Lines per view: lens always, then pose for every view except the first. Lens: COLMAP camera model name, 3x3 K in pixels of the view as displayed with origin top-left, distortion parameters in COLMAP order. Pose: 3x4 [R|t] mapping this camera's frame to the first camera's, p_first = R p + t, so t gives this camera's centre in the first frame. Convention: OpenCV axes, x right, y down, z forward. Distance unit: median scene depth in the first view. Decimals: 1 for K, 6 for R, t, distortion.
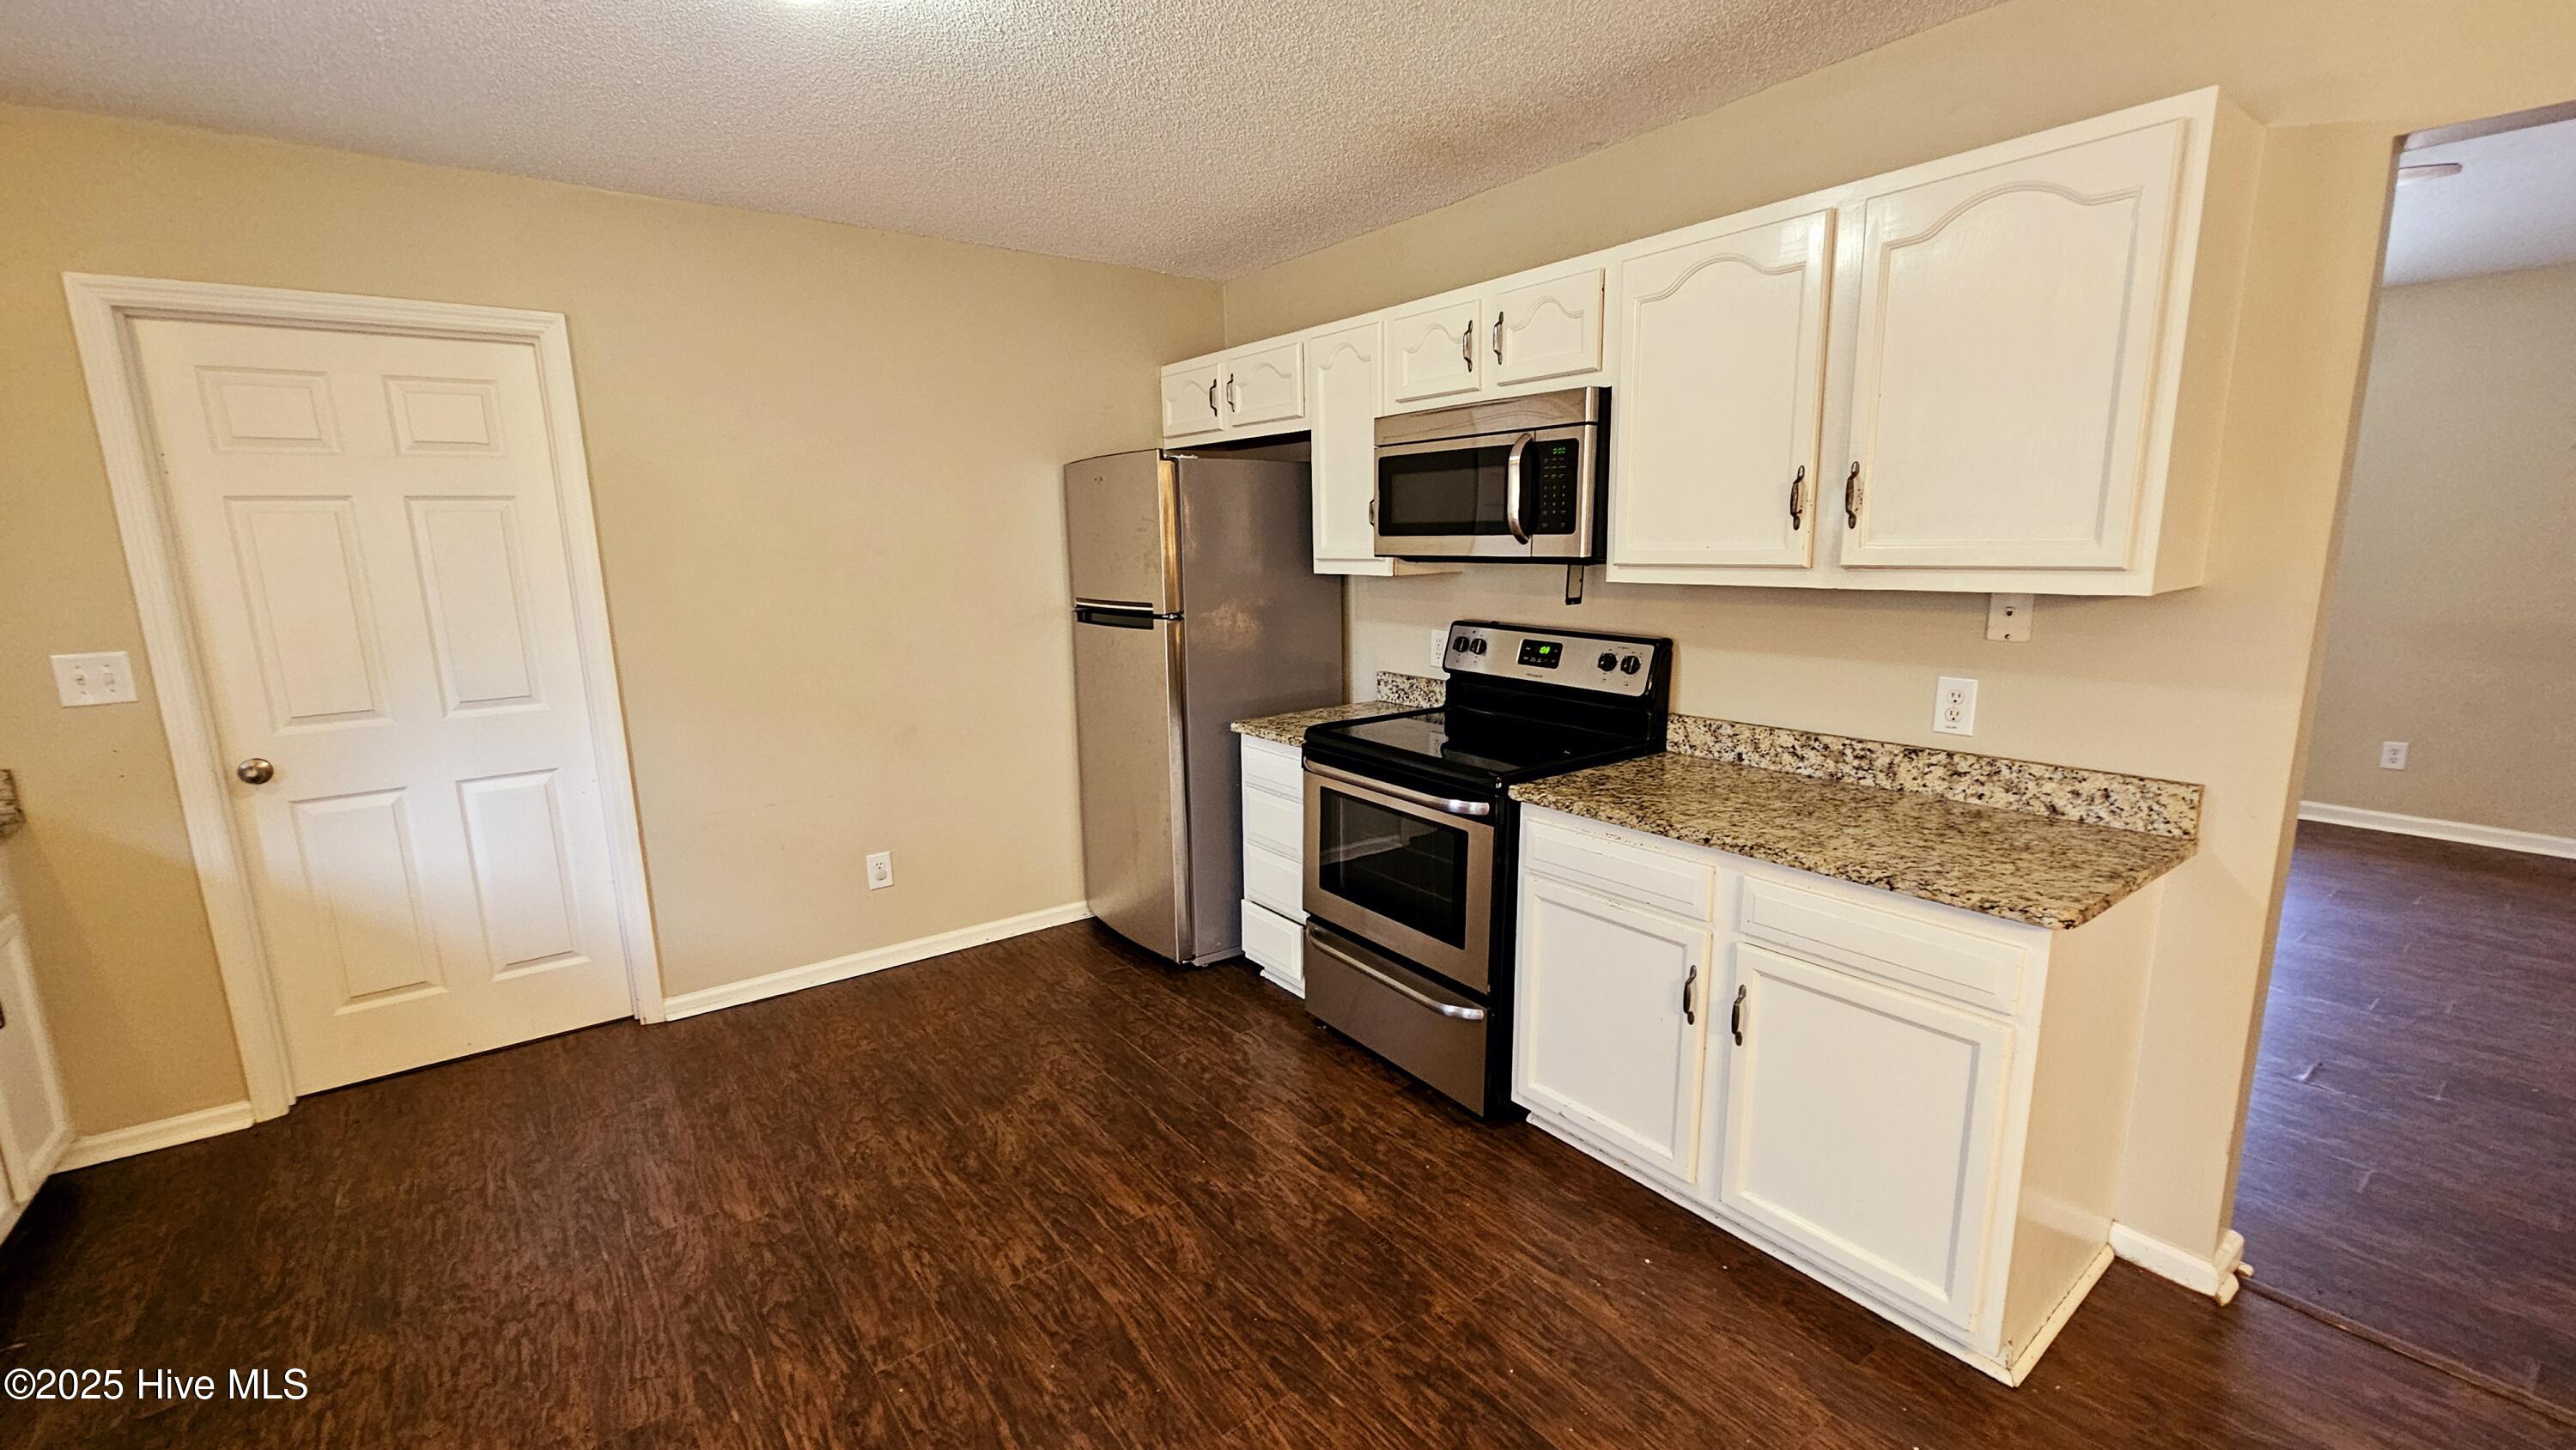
lens RADIAL K [[1052.6, 0, 1289.4], [0, 1052.6, 737.7], [0, 0, 1]] dist [-0.000184, 0.000586]
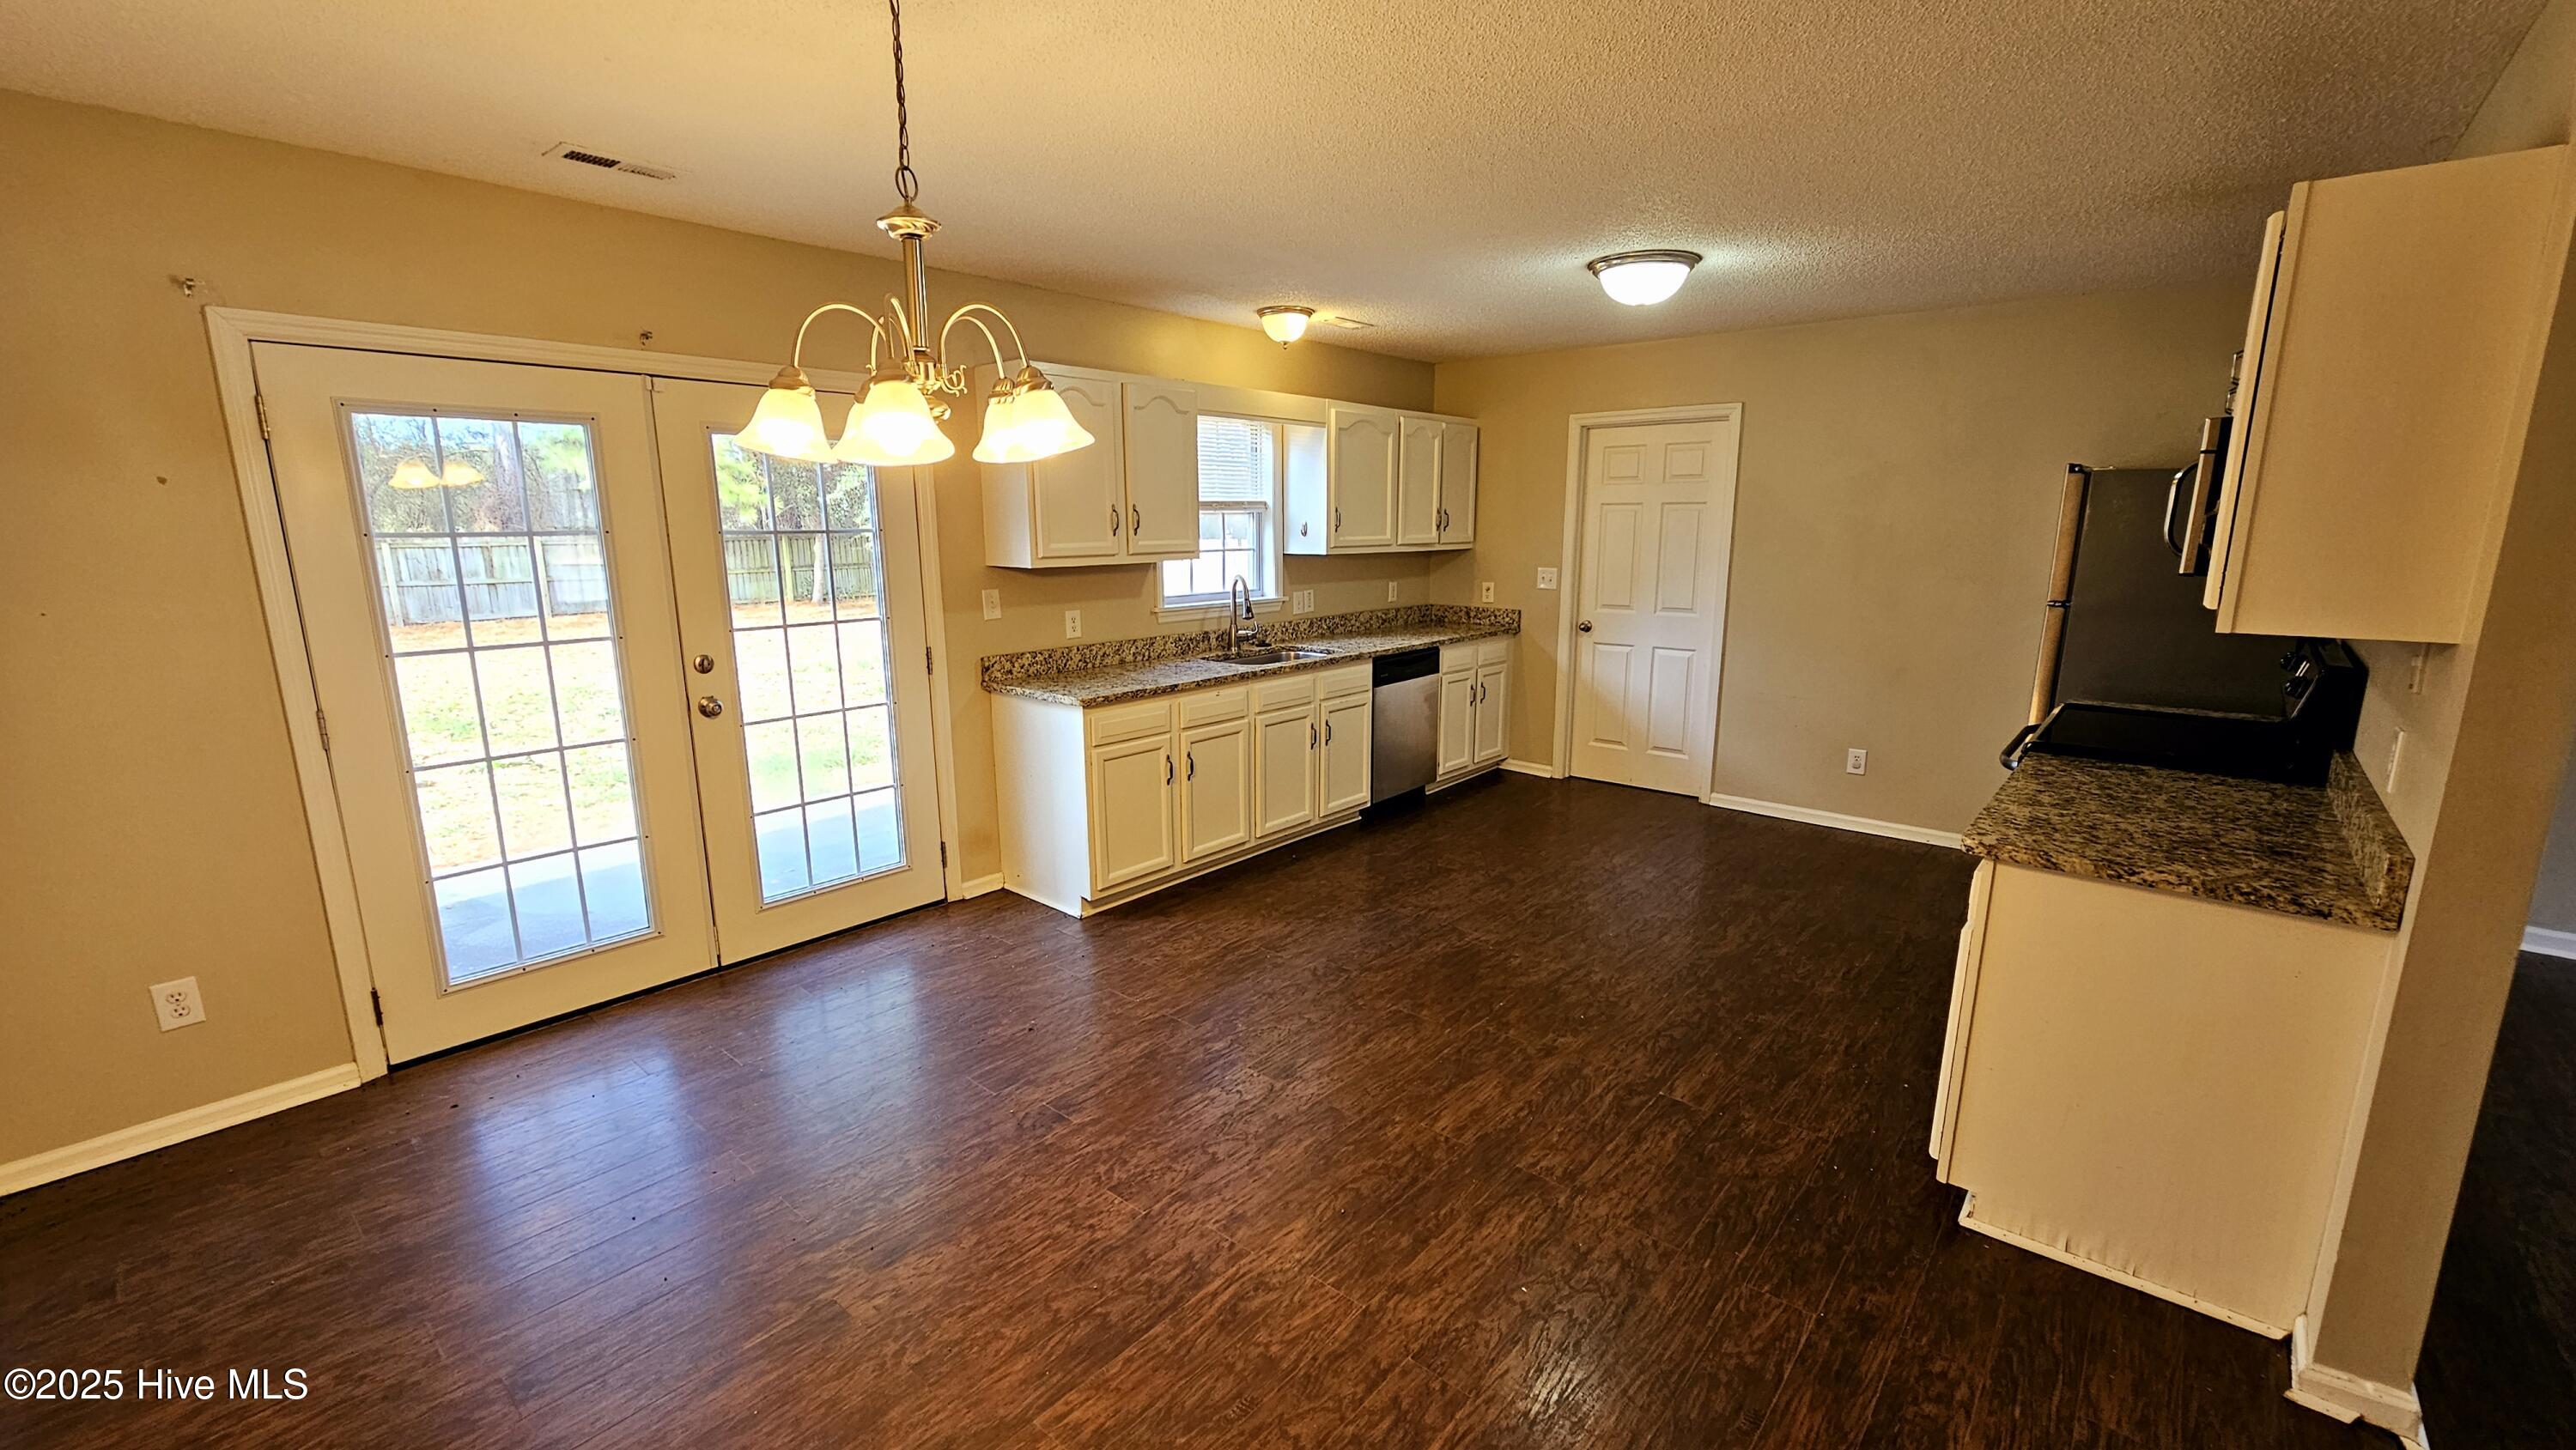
lens RADIAL K [[1052.6, 0, 1293.1], [0, 1052.6, 734.0], [0, 0, 1]] dist [-0.000184, 0.000586]
pose [[0.219368, 0.218187, -0.950932, 1.234415], [-0.187876, 0.965878, 0.178275, -0.033512], [0.957382, 0.139550, 0.252875, -0.153897]]
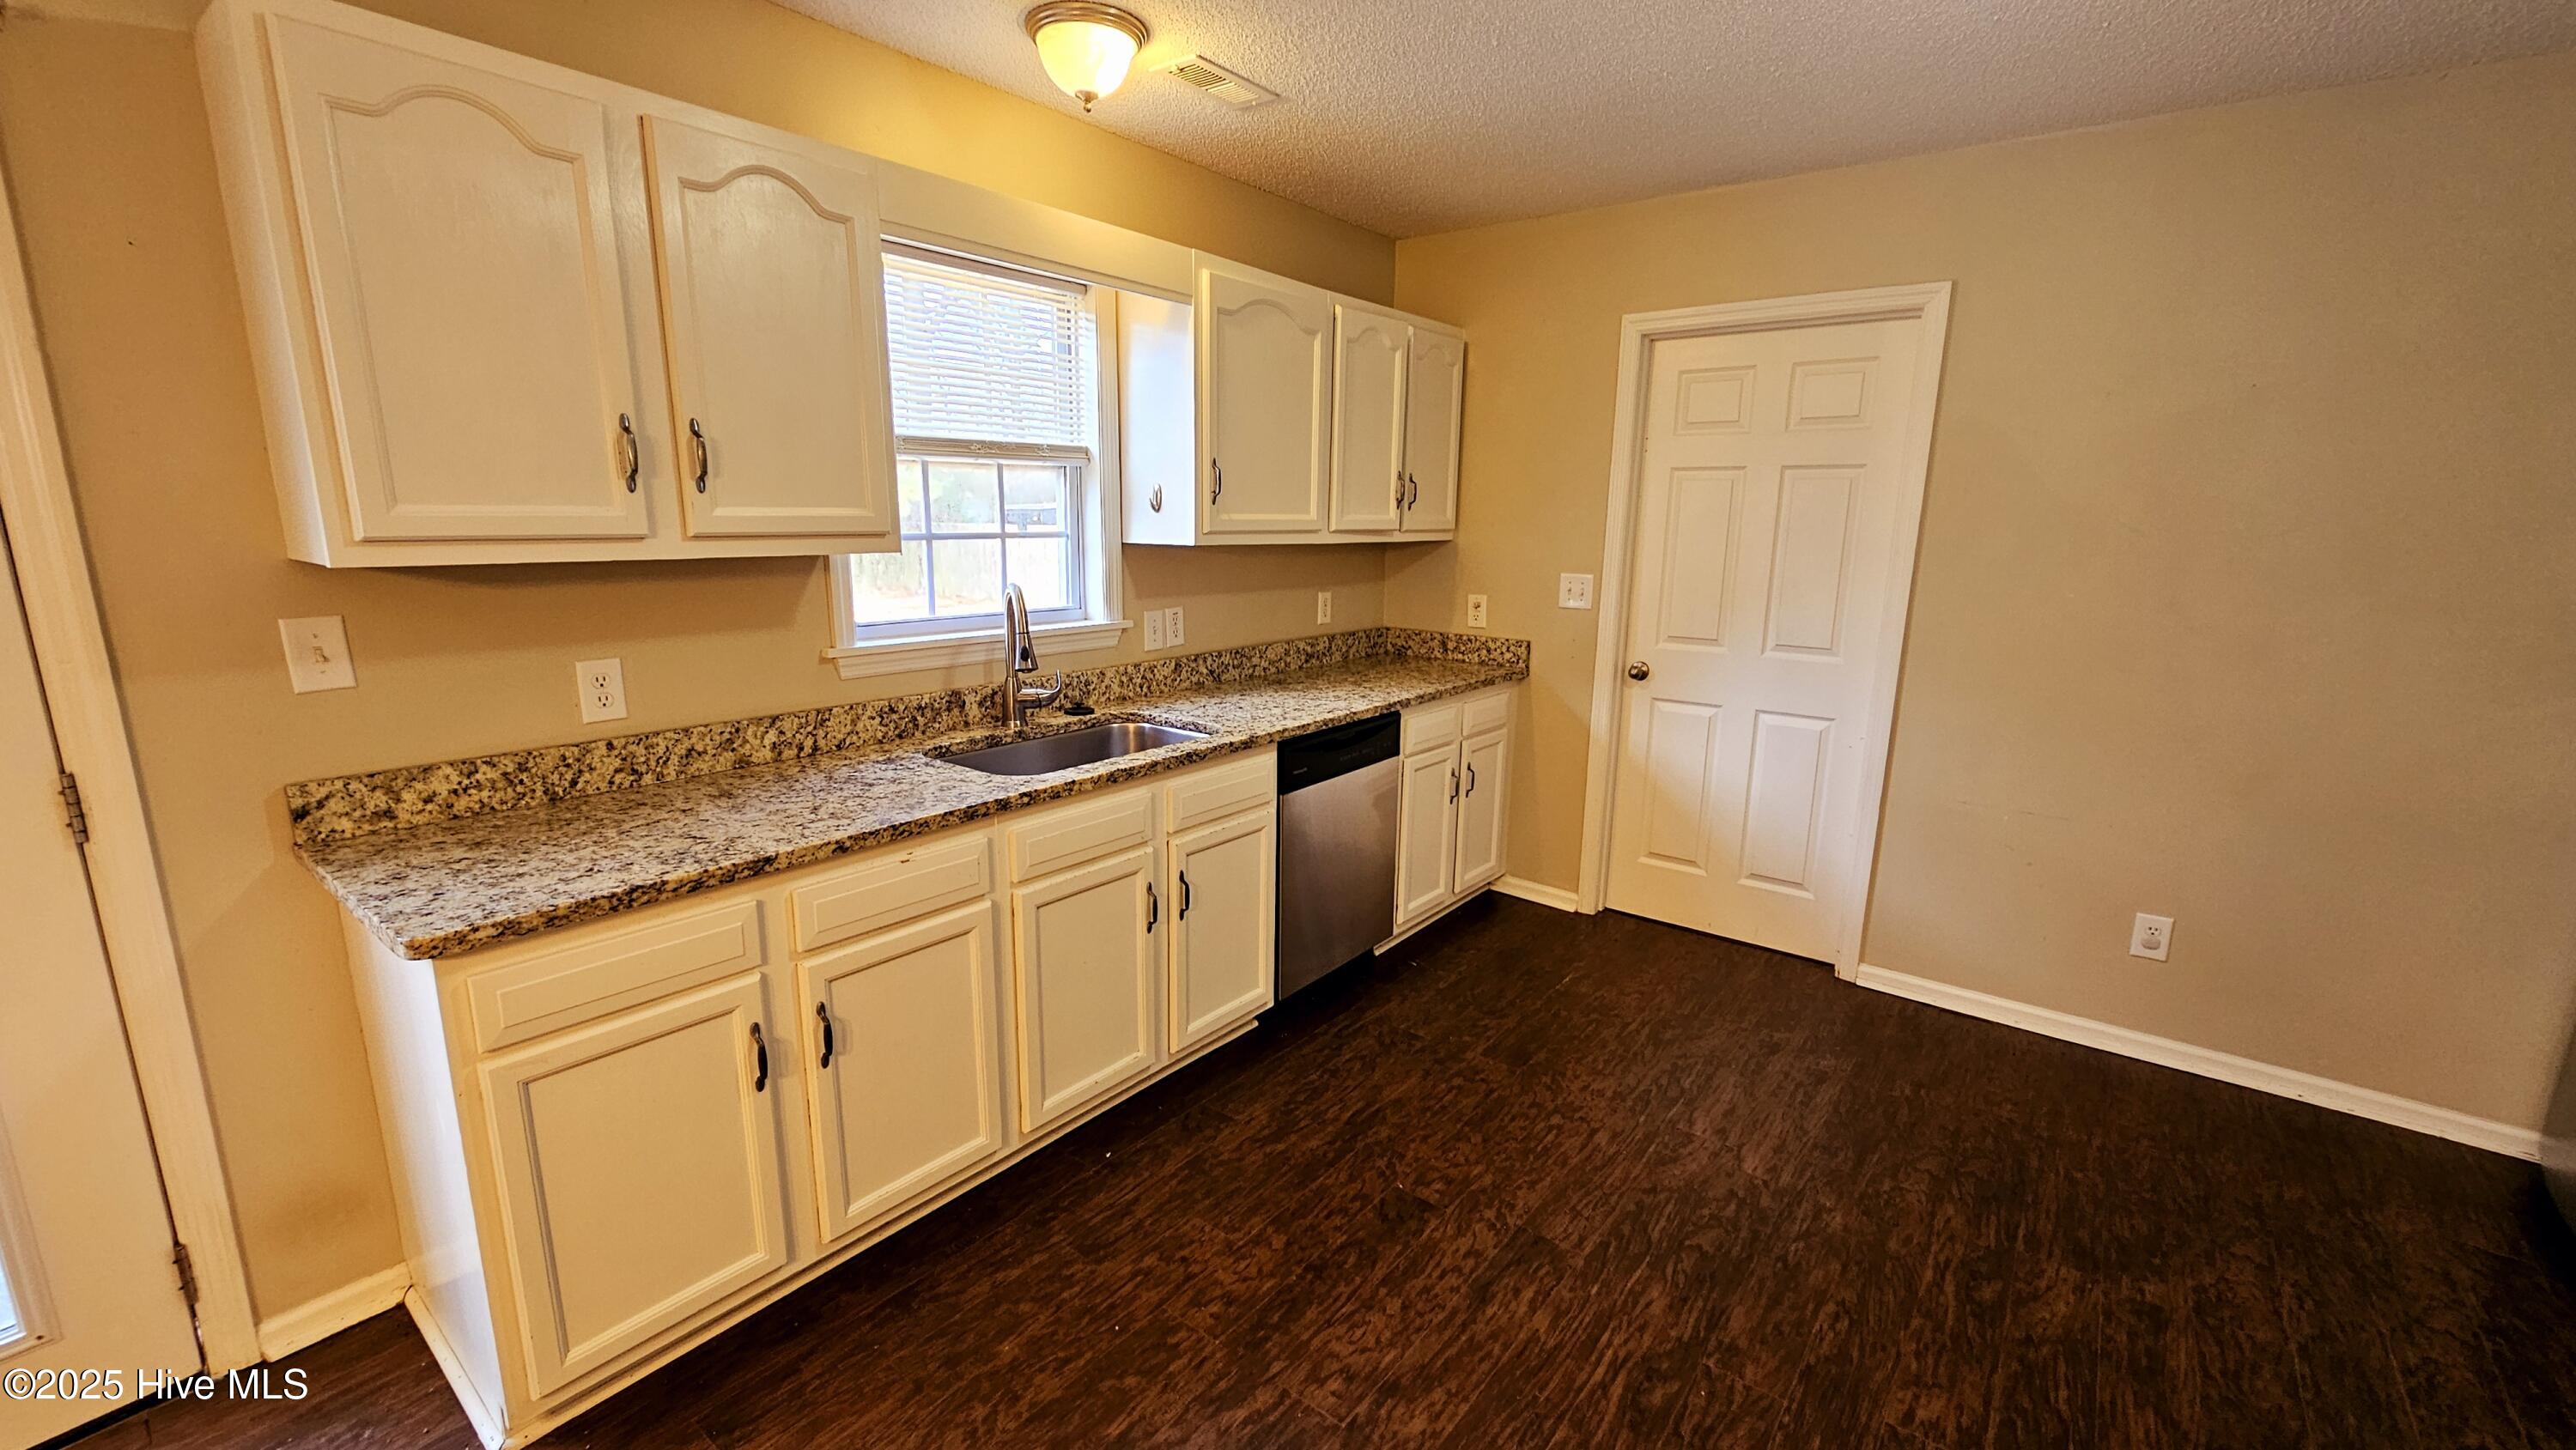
lens RADIAL K [[1052.6, 0, 1288.0], [0, 1052.6, 736.4], [0, 0, 1]] dist [-0.000184, 0.000586]
pose [[0.256522, 0.228479, -0.939145, 0.236122], [-0.203167, 0.962696, 0.178715, -0.043620], [0.944944, 0.144959, 0.293372, 0.210048]]
